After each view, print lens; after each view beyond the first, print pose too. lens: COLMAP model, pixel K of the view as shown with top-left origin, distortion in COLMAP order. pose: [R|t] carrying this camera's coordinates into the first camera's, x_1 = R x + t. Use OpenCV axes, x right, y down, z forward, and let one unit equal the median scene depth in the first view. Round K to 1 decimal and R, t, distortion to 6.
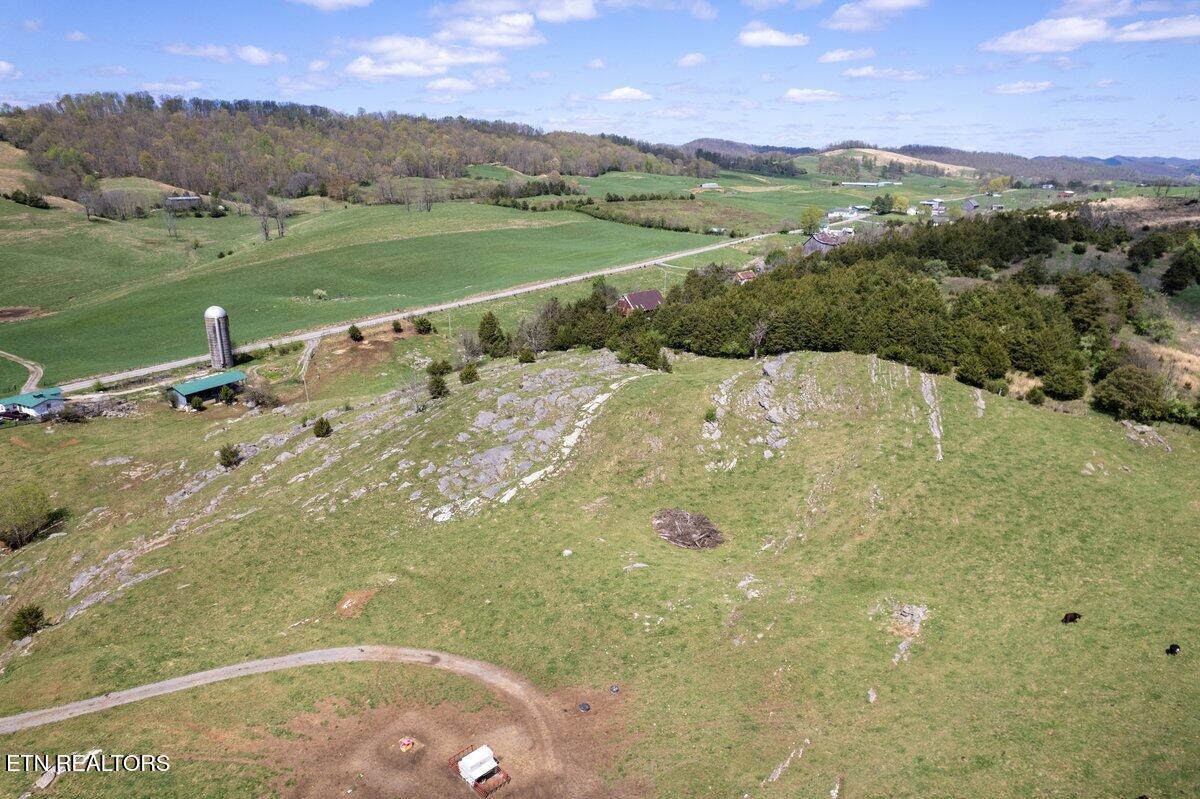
lens RADIAL K [[770.4, 0, 602.9], [0, 770.4, 400.4], [0, 0, 1]] dist [-0.079523, 0.070026]
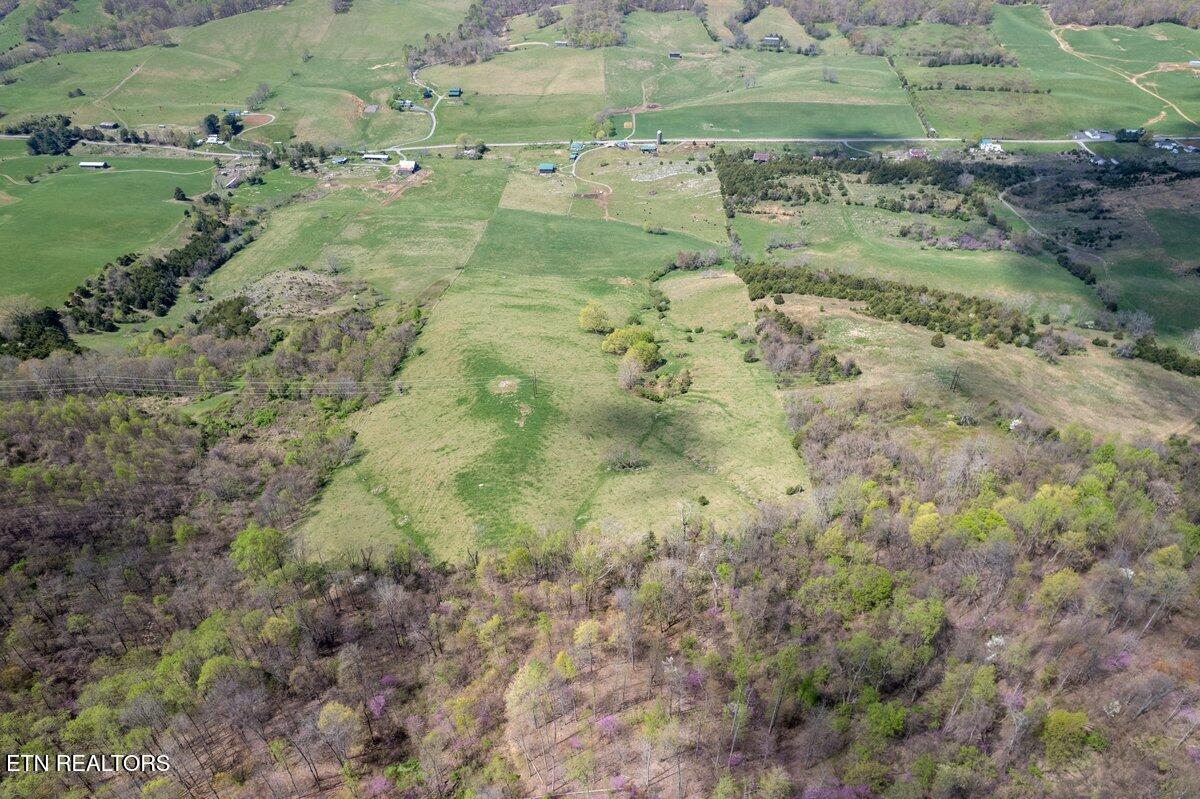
lens RADIAL K [[770.4, 0, 610.1], [0, 770.4, 403.8], [0, 0, 1]] dist [-0.079523, 0.070026]
pose [[0.567931, 0.514617, -0.642358, 1.694670], [-0.242060, 0.850352, 0.467235, -0.433122], [0.786677, -0.109868, 0.607510, -1.204343]]
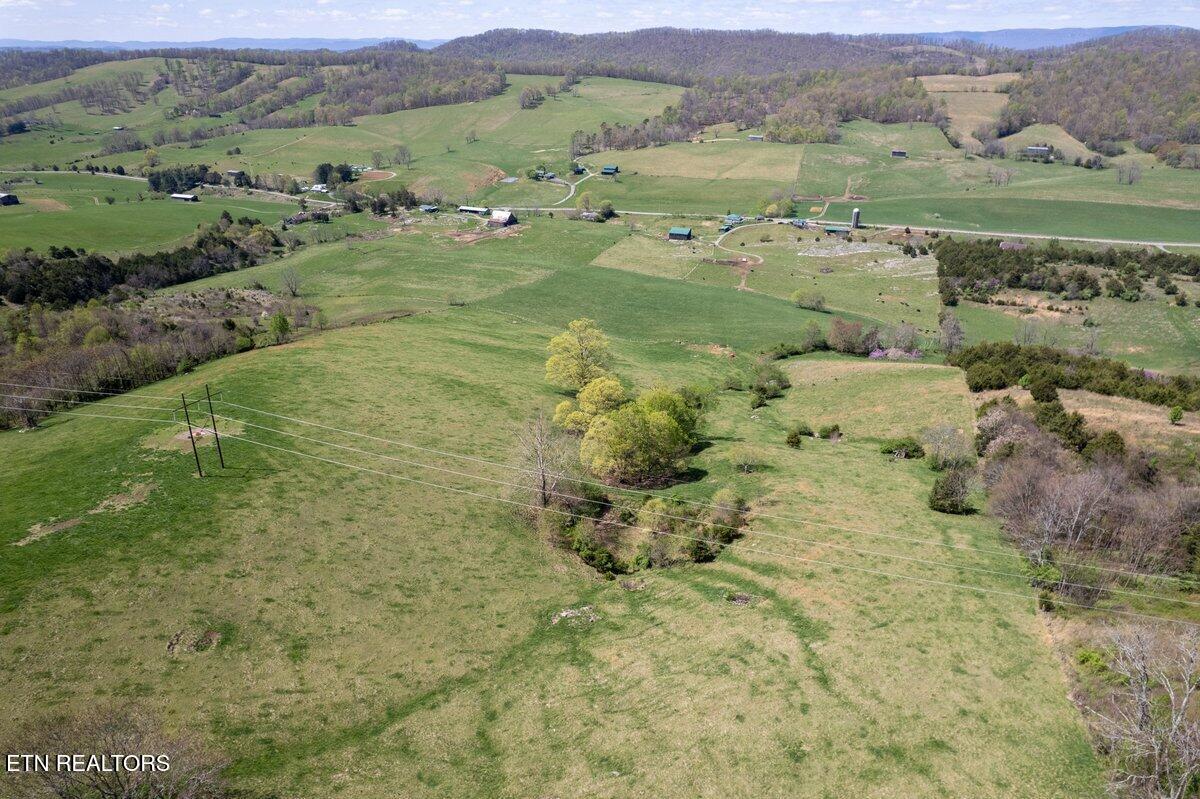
lens RADIAL K [[770.4, 0, 606.0], [0, 770.4, 404.3], [0, 0, 1]] dist [-0.079523, 0.070026]
pose [[0.283156, 0.413488, -0.865361, 1.247205], [-0.283351, 0.898078, 0.336405, -0.087497], [0.916261, 0.149946, 0.371459, -0.564004]]
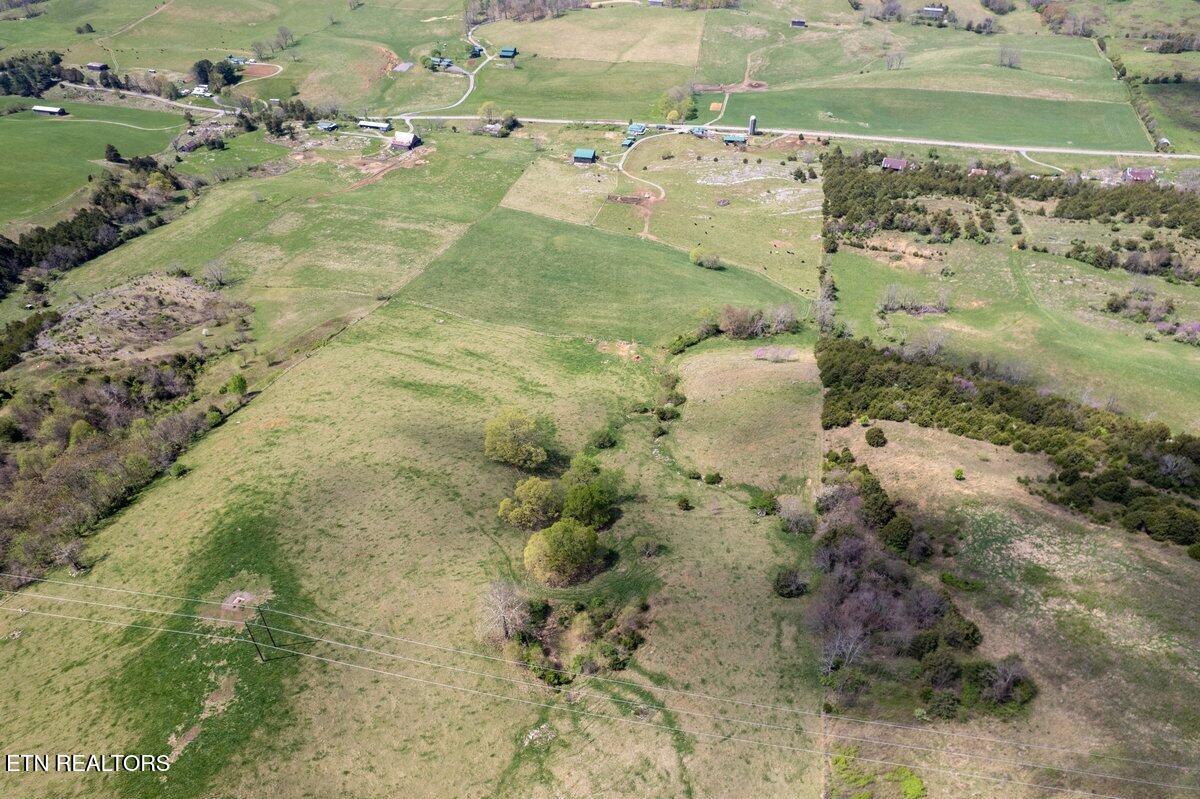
lens RADIAL K [[770.4, 0, 607.7], [0, 770.4, 403.7], [0, 0, 1]] dist [-0.079523, 0.070026]
pose [[0.402298, 0.580821, -0.707674, 1.247102], [-0.270440, 0.813884, 0.514253, -0.343285], [0.874653, -0.015500, 0.484501, -0.642037]]
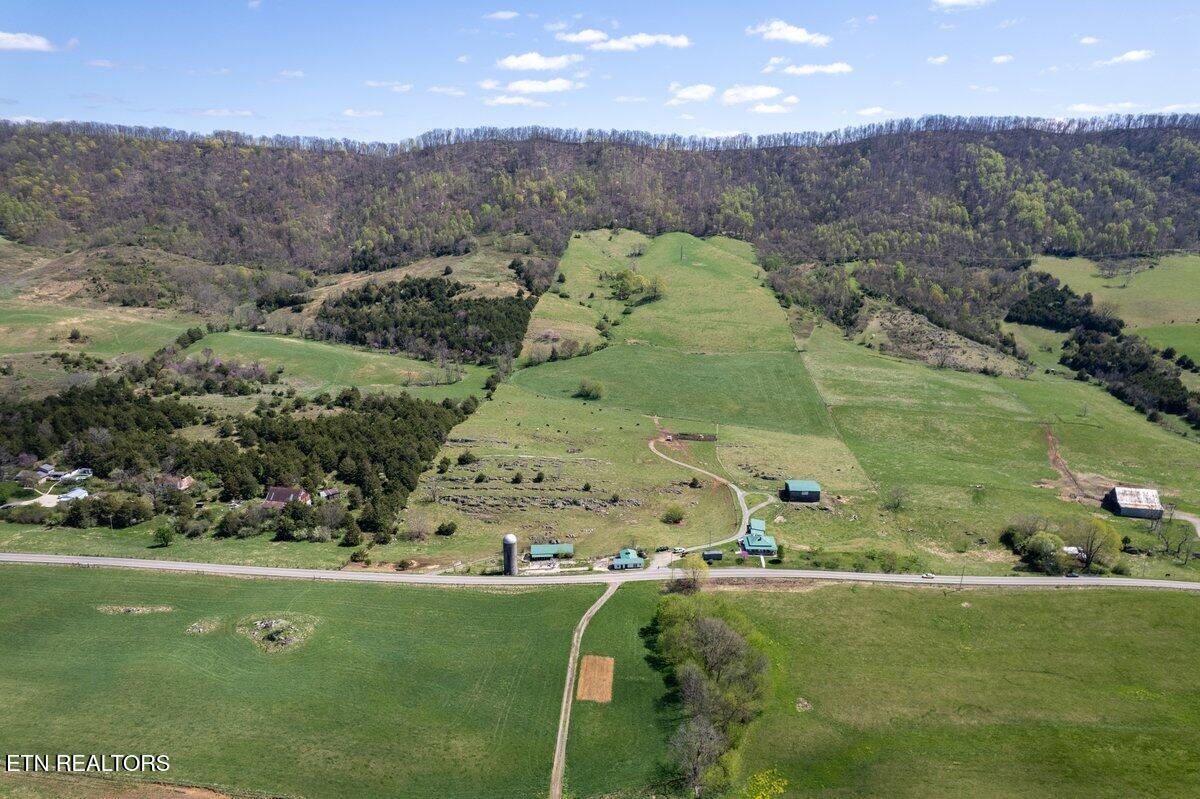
lens RADIAL K [[770.4, 0, 602.8], [0, 770.4, 398.1], [0, 0, 1]] dist [-0.079523, 0.070026]
pose [[-0.536972, -0.217291, 0.815136, -0.954724], [0.245736, 0.884066, 0.397544, -0.490751], [-0.807016, 0.413778, -0.421322, 0.738436]]
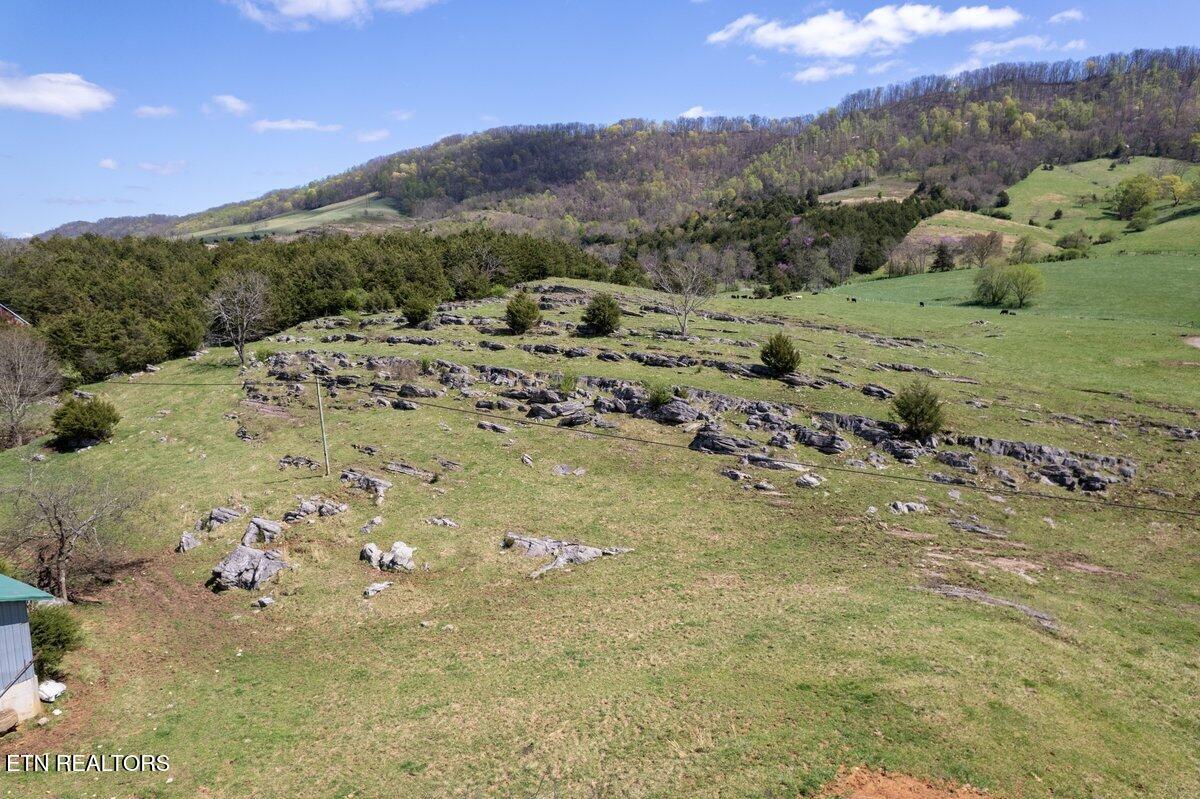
lens RADIAL K [[770.4, 0, 602.1], [0, 770.4, 399.5], [0, 0, 1]] dist [-0.079523, 0.070026]
pose [[0.024229, -0.159390, 0.986918, -0.324172], [0.295601, 0.944207, 0.145235, -0.016094], [-0.955004, 0.288215, 0.069993, 0.404926]]
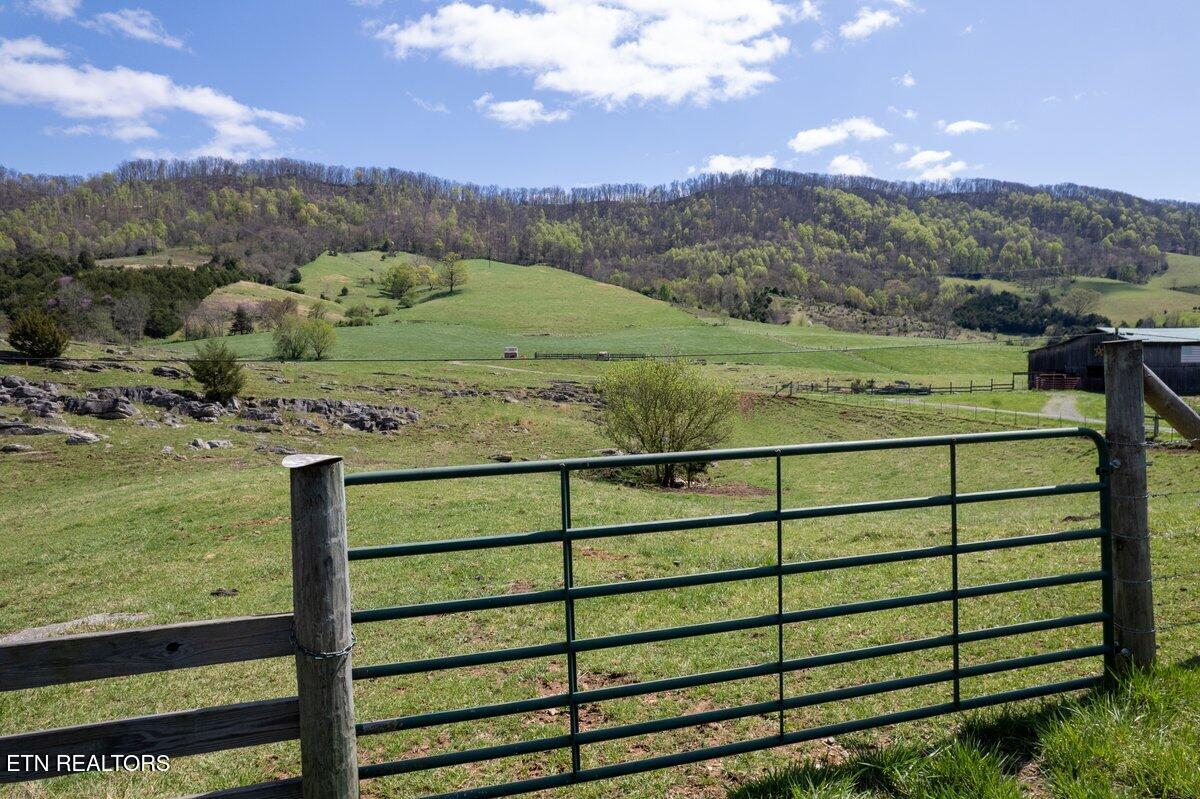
lens RADIAL K [[770.4, 0, 606.1], [0, 770.4, 401.3], [0, 0, 1]] dist [-0.079523, 0.070026]
pose [[-0.741360, -0.032034, 0.670343, -0.322392], [0.200771, 0.942528, 0.267082, 0.008367], [-0.640372, 0.332589, -0.692320, 0.409167]]
